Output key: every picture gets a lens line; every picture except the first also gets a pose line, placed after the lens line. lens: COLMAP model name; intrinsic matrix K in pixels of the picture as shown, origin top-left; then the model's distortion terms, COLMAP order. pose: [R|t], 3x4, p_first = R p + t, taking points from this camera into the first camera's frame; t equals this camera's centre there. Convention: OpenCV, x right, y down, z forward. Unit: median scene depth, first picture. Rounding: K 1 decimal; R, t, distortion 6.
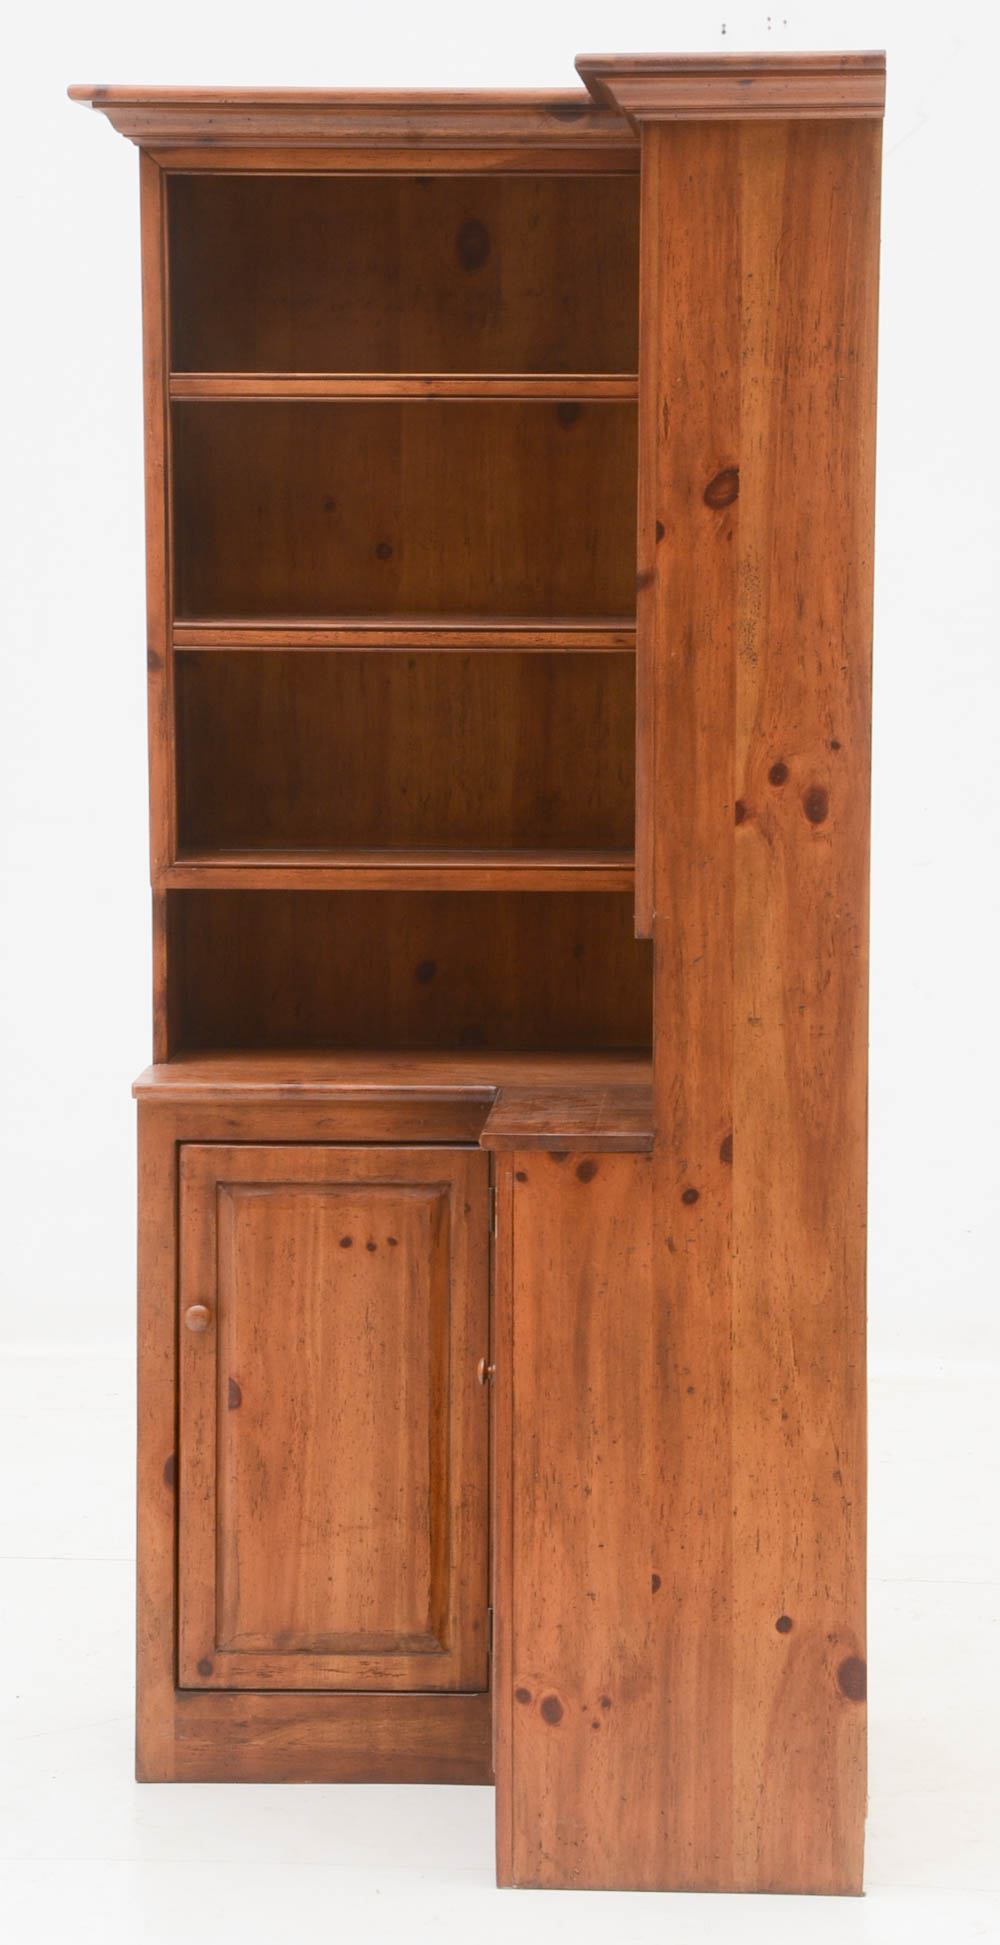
lens RADIAL K [[5565.3, 0, 490.7], [0, 5565.3, 997.9], [0, 0, 1]] dist [0.659546, 0.000000]
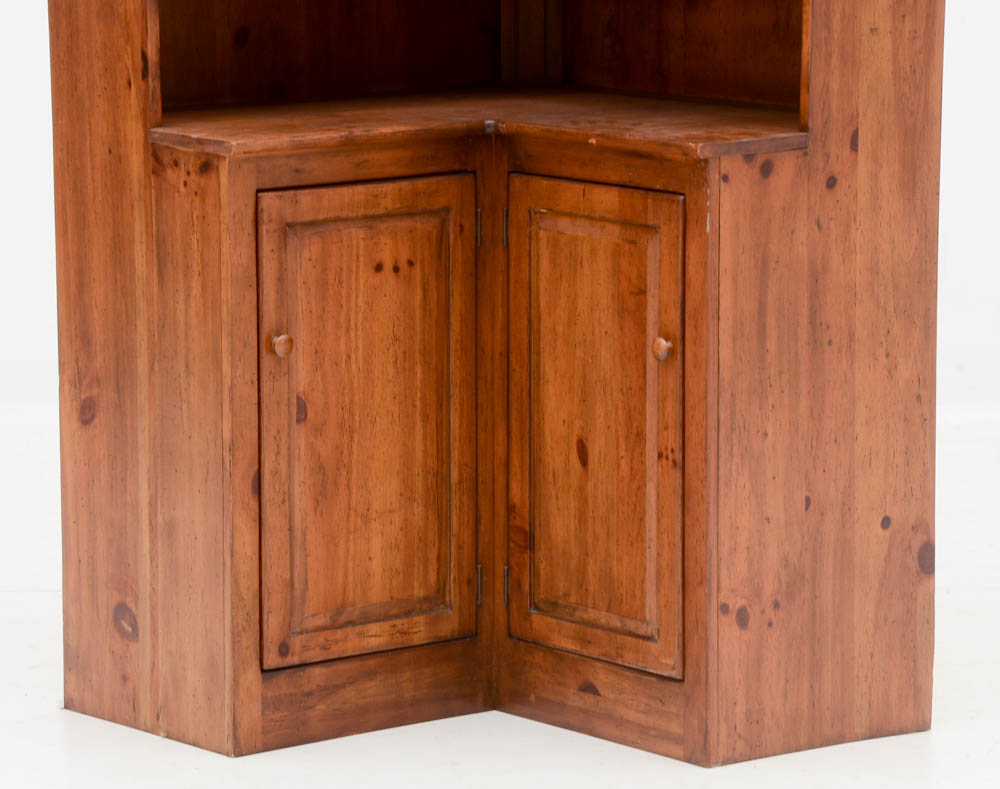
lens RADIAL K [[4912.2, 0, 460.3], [0, 4912.2, 413.2], [0, 0, 1]] dist [1.384006, 0.000000]
pose [[0.749738, -0.108252, 0.652820, -0.680513], [0.074284, 0.994061, 0.079525, -0.005753], [-0.657552, -0.011129, 0.753327, 0.224205]]
